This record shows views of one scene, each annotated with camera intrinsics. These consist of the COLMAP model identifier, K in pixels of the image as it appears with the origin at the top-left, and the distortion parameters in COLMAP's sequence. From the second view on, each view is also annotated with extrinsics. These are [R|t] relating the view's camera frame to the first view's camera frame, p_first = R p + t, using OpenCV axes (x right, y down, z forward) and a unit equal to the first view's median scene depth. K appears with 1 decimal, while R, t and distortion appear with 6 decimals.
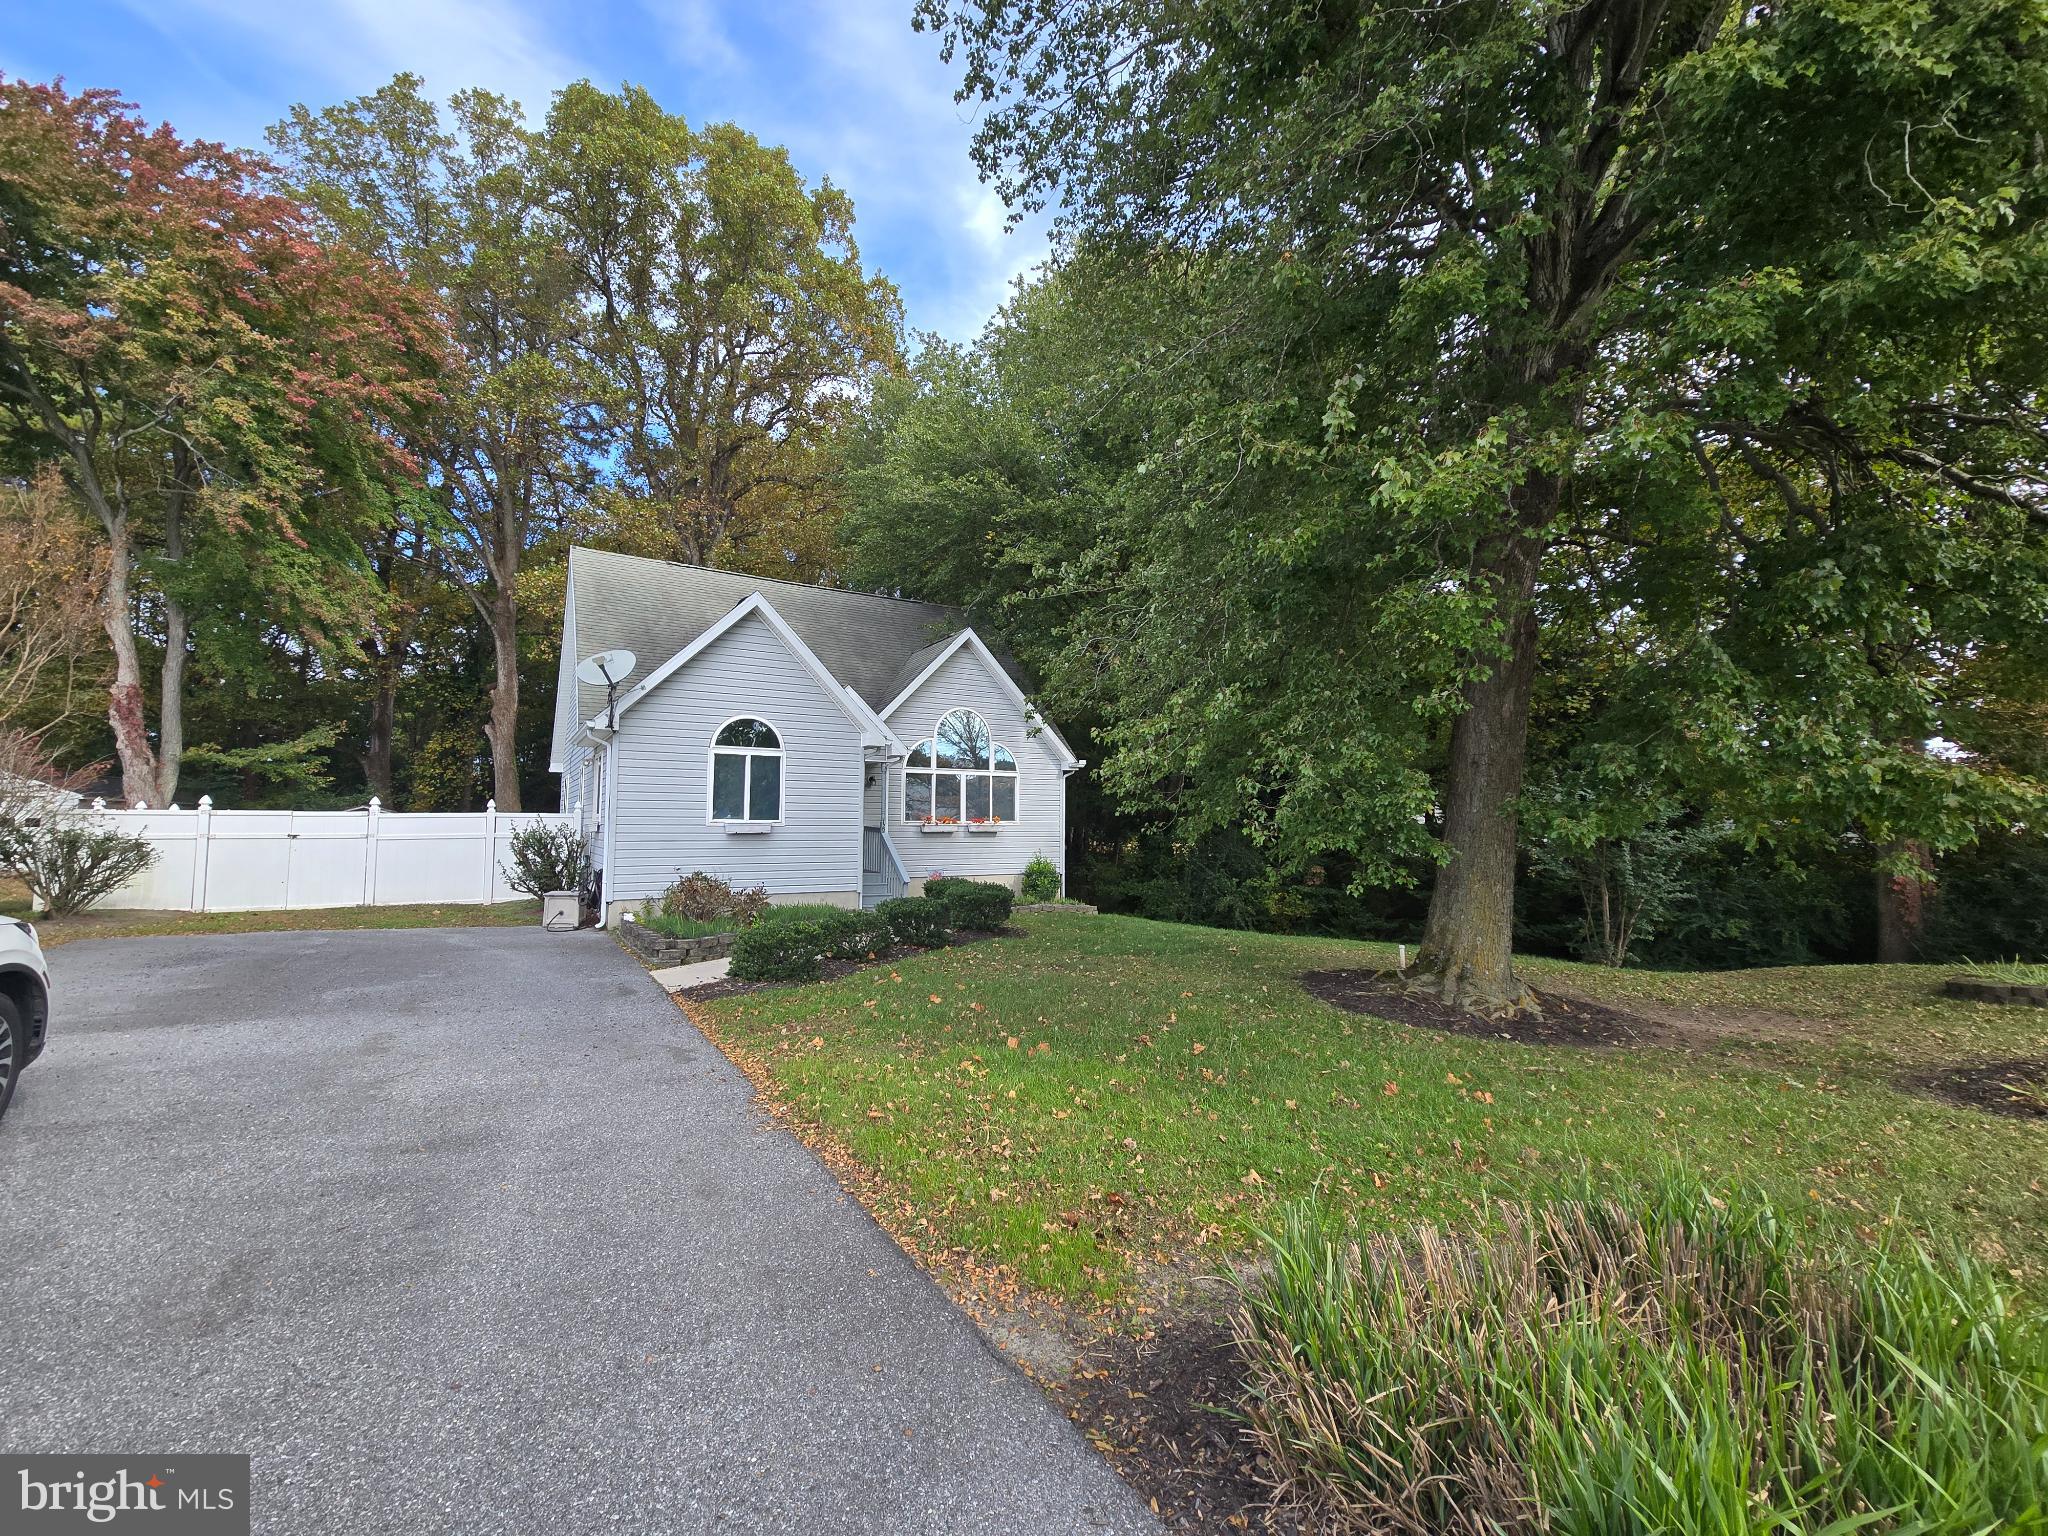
lens RADIAL K [[838.2, 0, 1026.1], [0, 838.2, 766.4], [0, 0, 1]] dist [0.003430, -0.001052]
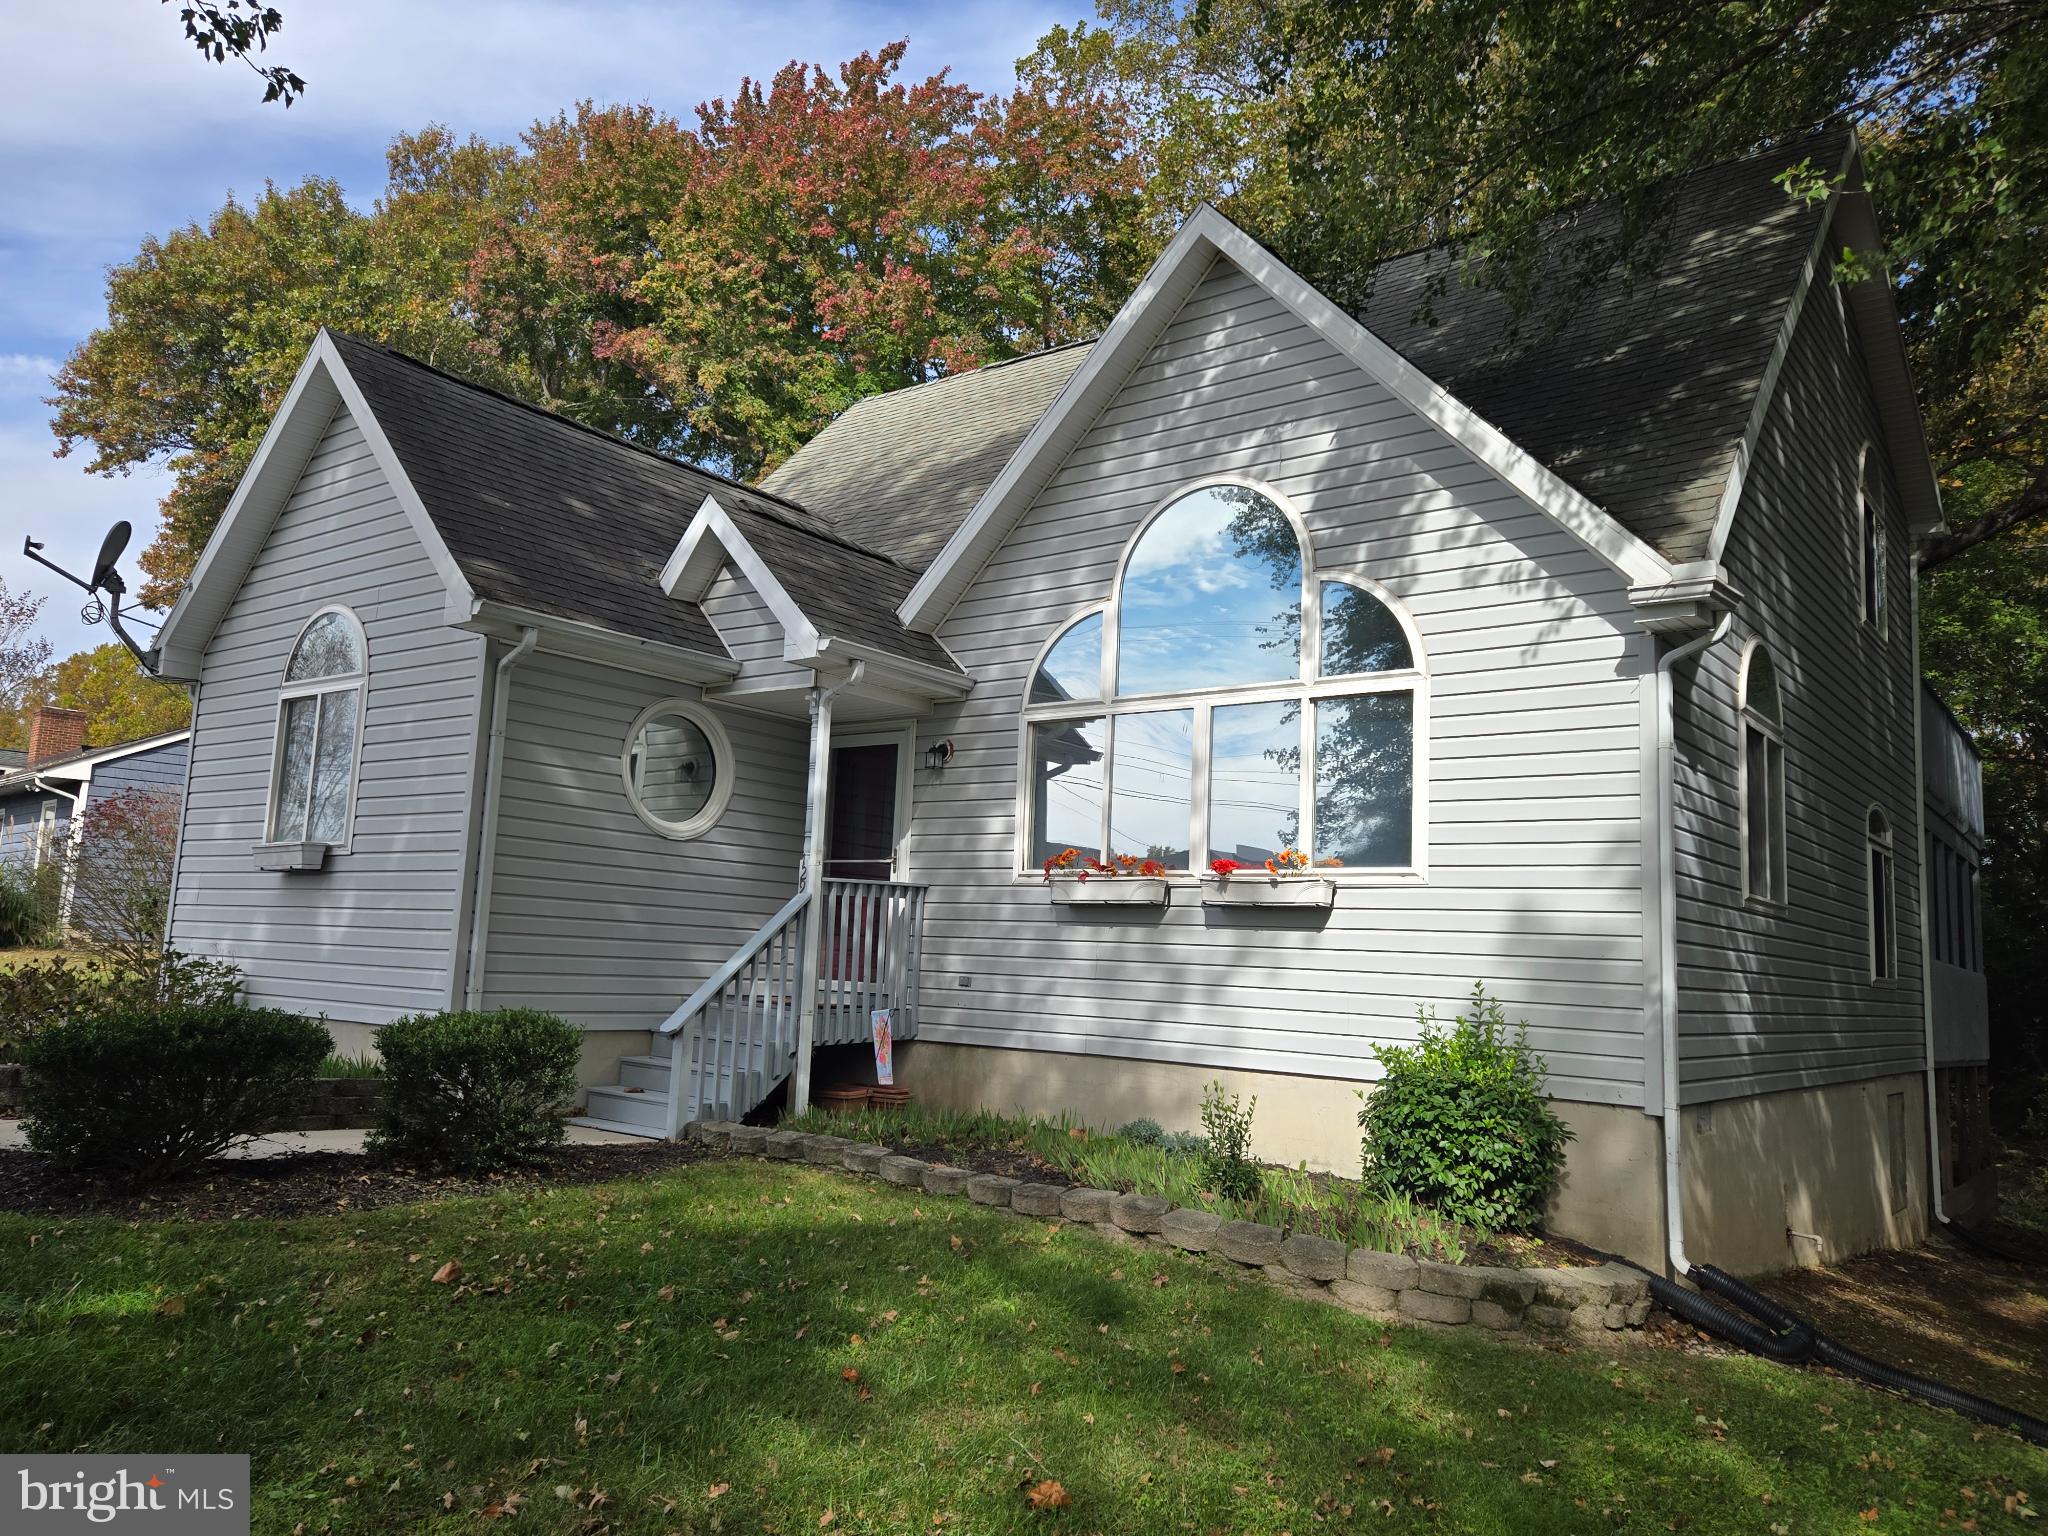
lens RADIAL K [[1490.1, 0, 1006.0], [0, 1490.1, 764.8], [0, 0, 1]] dist [0.080663, -0.060116]
pose [[0.337464, -0.110561, -0.934823, 0.374333], [0.021374, 0.993723, -0.109811, 0.083620], [0.941096, 0.017076, 0.337708, 0.762814]]
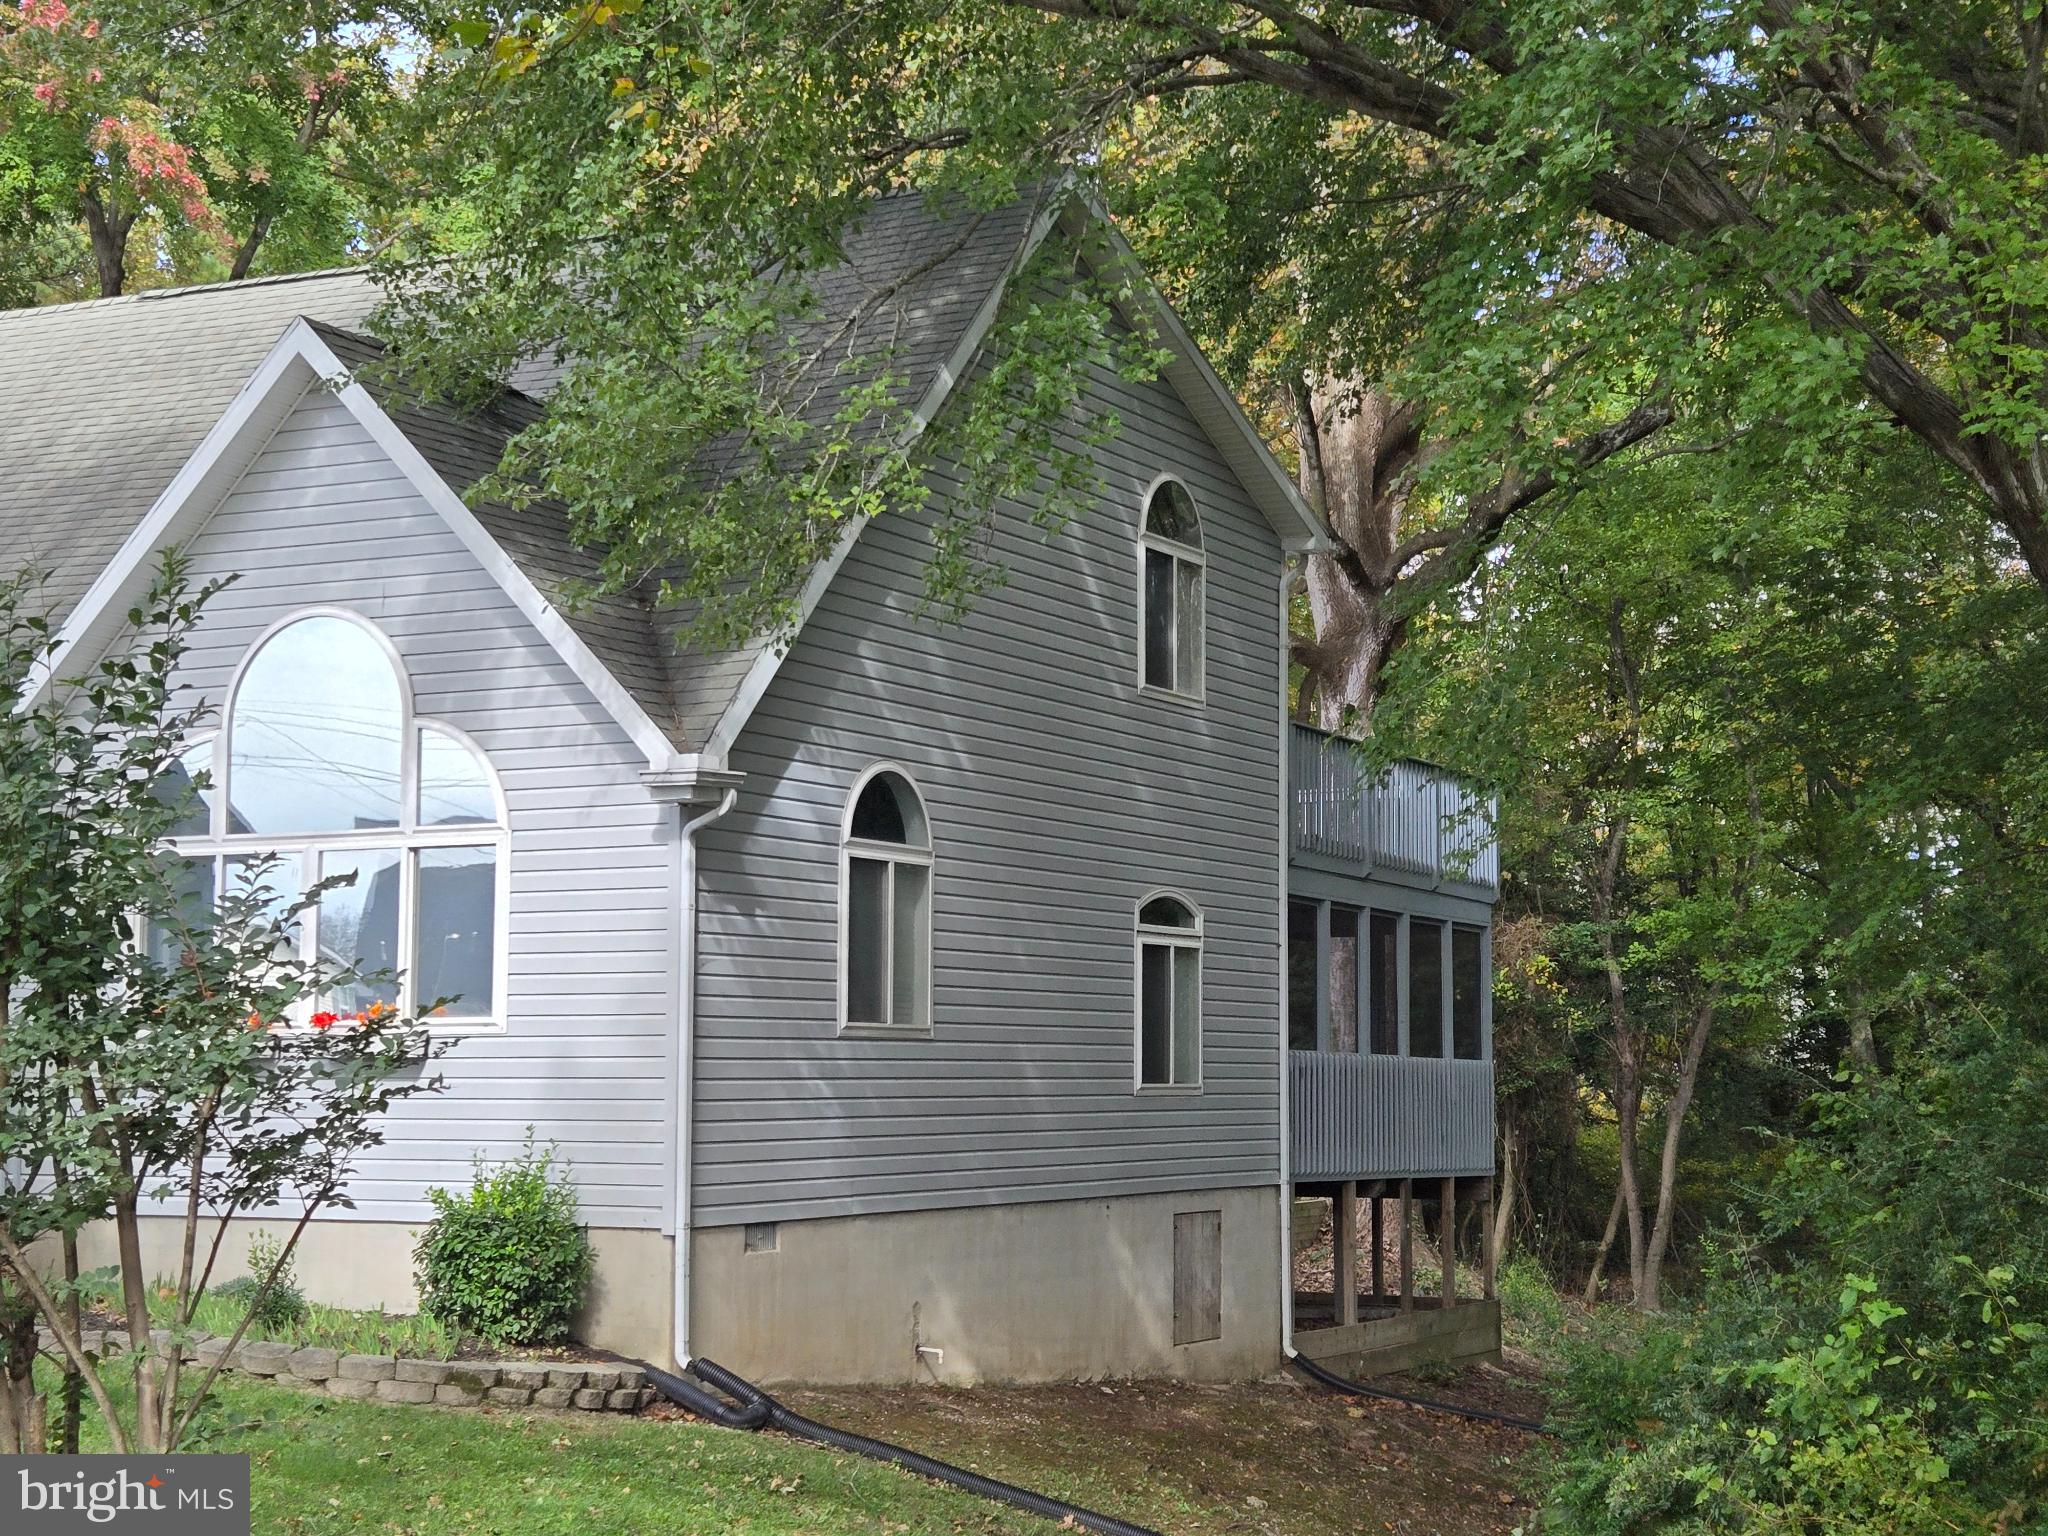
lens RADIAL K [[3204.8, 0, 1038.2], [0, 3204.8, 757.1], [0, 0, 1]] dist [0.089101, 0.000000]
pose [[0.504754, -0.083855, -0.859181, 0.951904], [0.057178, 0.996333, -0.063650, 0.059944], [0.861368, -0.016998, 0.507697, 0.667459]]
